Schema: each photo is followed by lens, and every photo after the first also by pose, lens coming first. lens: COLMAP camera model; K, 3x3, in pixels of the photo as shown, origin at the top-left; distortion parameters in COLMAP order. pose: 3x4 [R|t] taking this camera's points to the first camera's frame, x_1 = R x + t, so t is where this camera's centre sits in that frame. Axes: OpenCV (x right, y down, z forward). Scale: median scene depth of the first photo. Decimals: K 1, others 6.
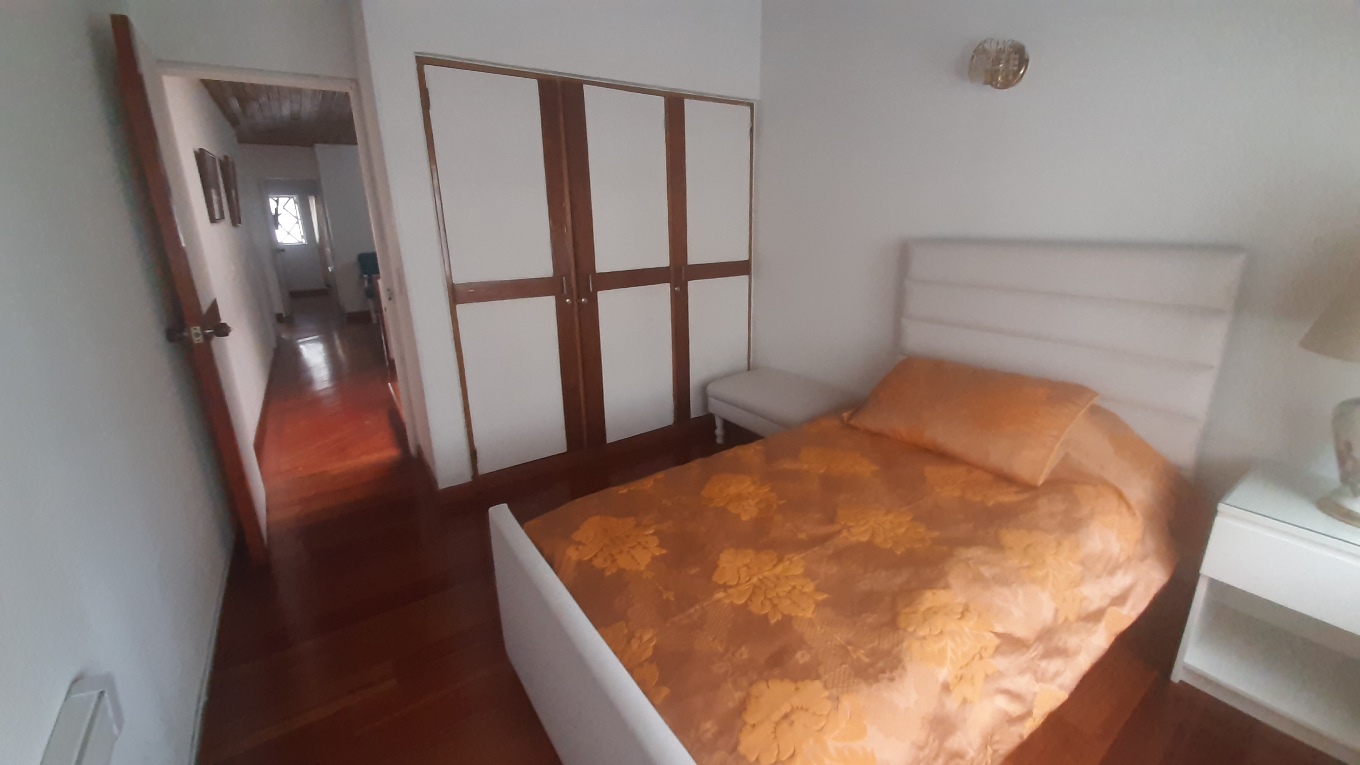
lens RADIAL K [[535.4, 0, 685.0], [0, 535.4, 365.7], [0, 0, 1]] dist [0.016843, -0.015334]
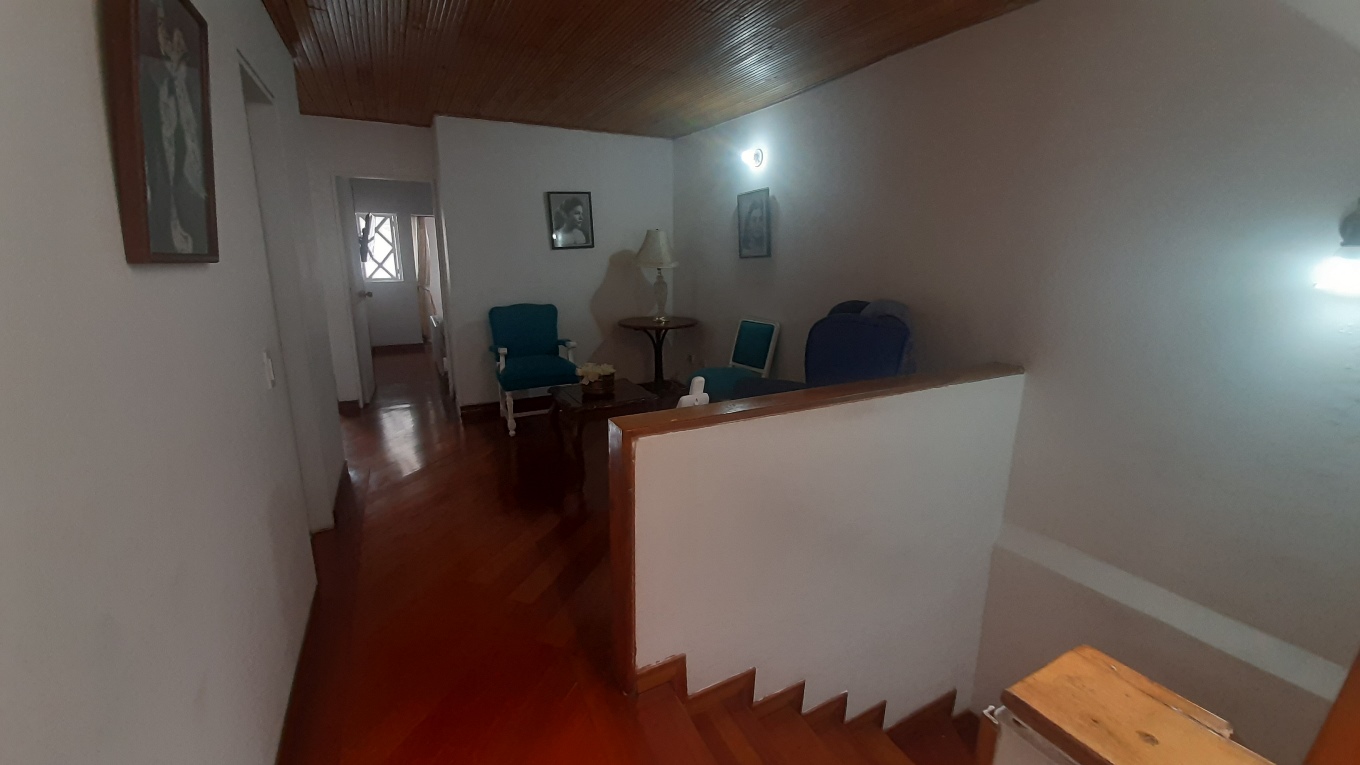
lens RADIAL K [[535.4, 0, 685.0], [0, 535.4, 365.7], [0, 0, 1]] dist [0.016843, -0.015334]
pose [[0.993095, 0.046403, -0.107746, -0.284562], [-0.053065, 0.996798, -0.059809, -0.104837], [0.104625, 0.065113, 0.992378, 0.386831]]
